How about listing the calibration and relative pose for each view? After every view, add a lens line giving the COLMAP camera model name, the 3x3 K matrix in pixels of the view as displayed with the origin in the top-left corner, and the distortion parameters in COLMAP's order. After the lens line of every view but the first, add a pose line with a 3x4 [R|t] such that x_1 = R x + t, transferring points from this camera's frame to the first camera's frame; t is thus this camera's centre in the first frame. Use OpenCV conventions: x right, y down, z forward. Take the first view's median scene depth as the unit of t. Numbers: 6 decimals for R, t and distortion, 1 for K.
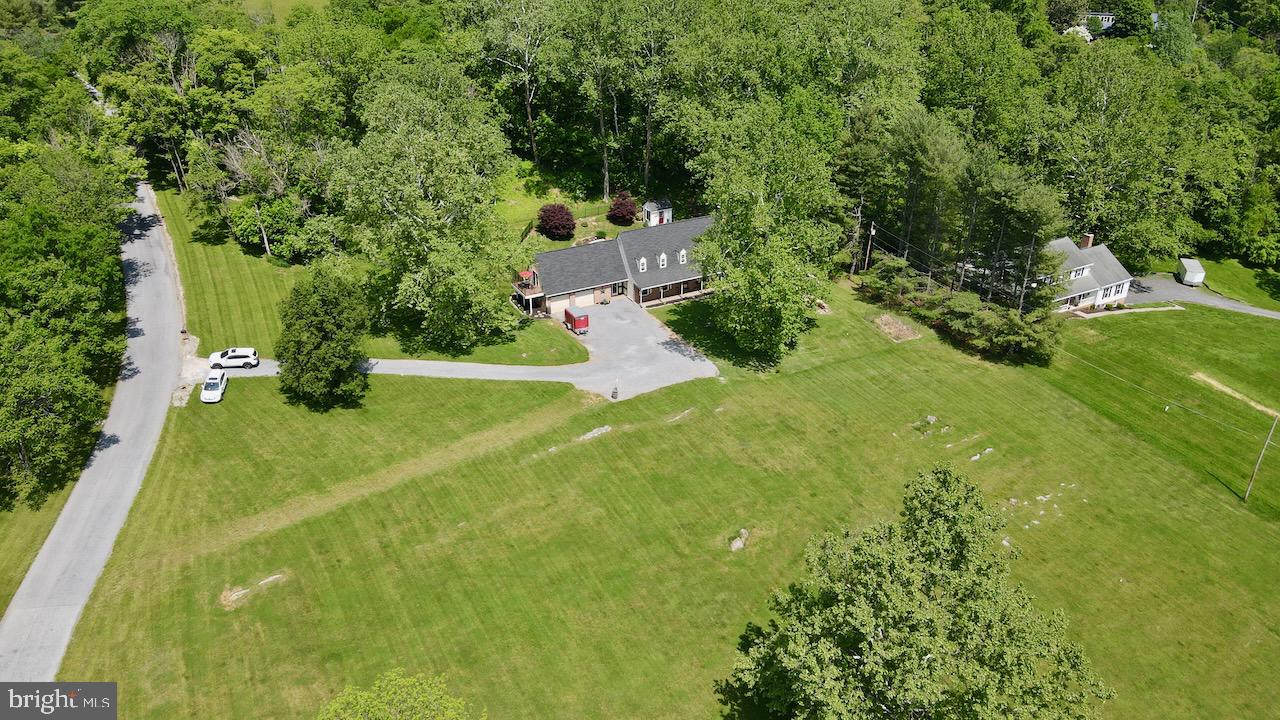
lens RADIAL K [[955.2, 0, 640.0], [0, 955.2, 360.0], [0, 0, 1]] dist [0.007694, 0.005929]
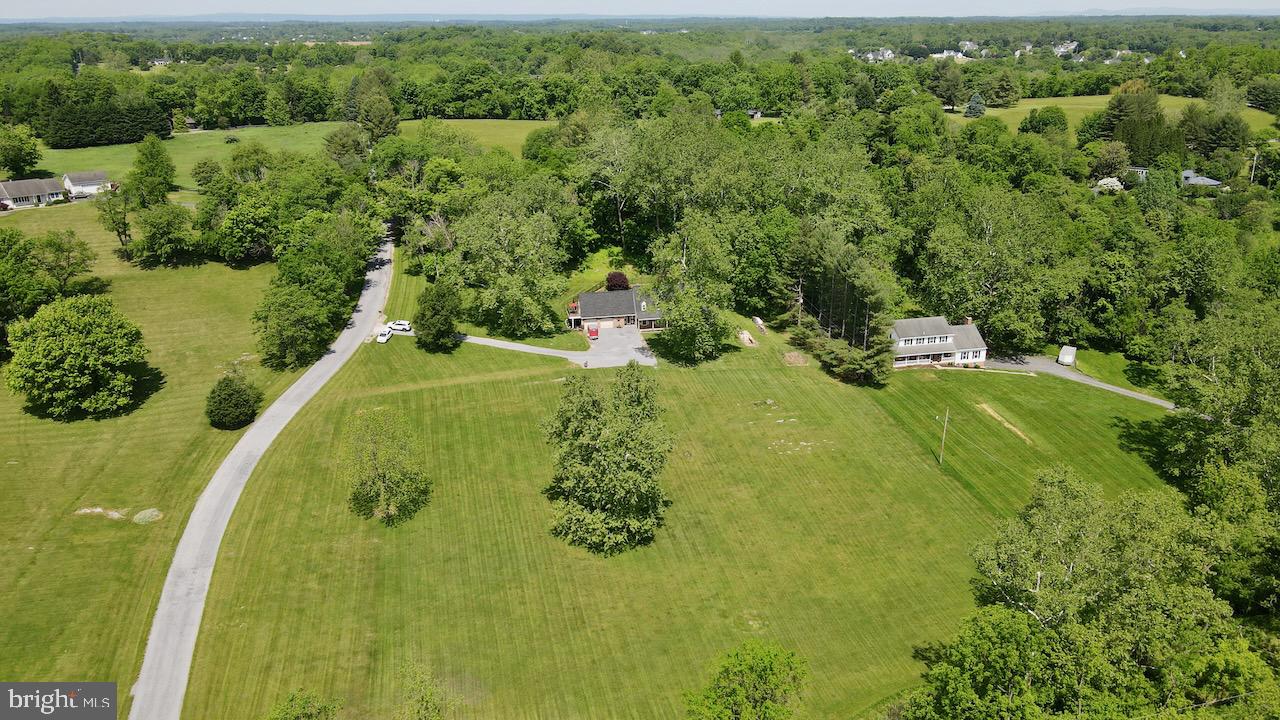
lens RADIAL K [[964.9, 0, 640.0], [0, 964.9, 360.0], [0, 0, 1]] dist [-0.004941, 0.030613]
pose [[0.953144, 0.093975, -0.287551, 0.497685], [-0.130065, 0.985489, -0.109058, 0.178497], [0.273129, 0.141348, 0.951536, -0.580228]]
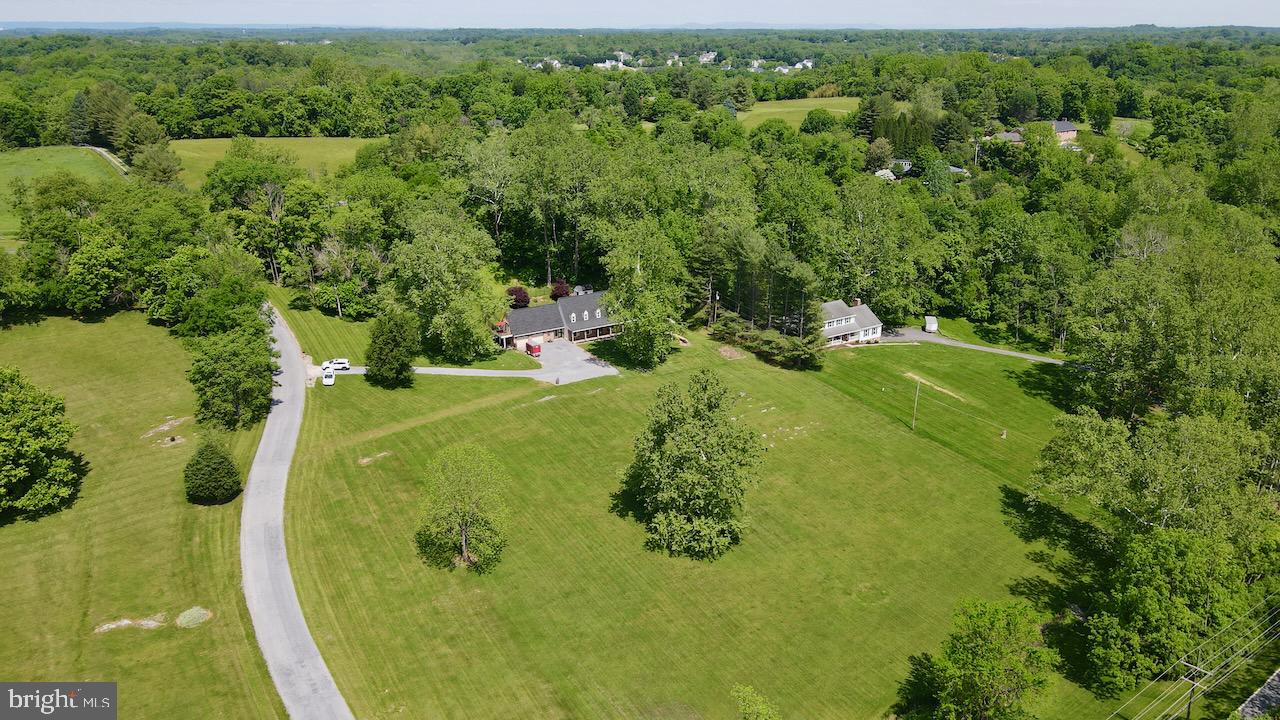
lens RADIAL K [[964.9, 0, 640.0], [0, 964.9, 360.0], [0, 0, 1]] dist [-0.004941, 0.030613]
pose [[0.997804, -0.023973, 0.061743, 0.013647], [0.032239, 0.990104, -0.136580, 0.204984], [-0.057858, 0.138271, 0.988703, -0.632335]]
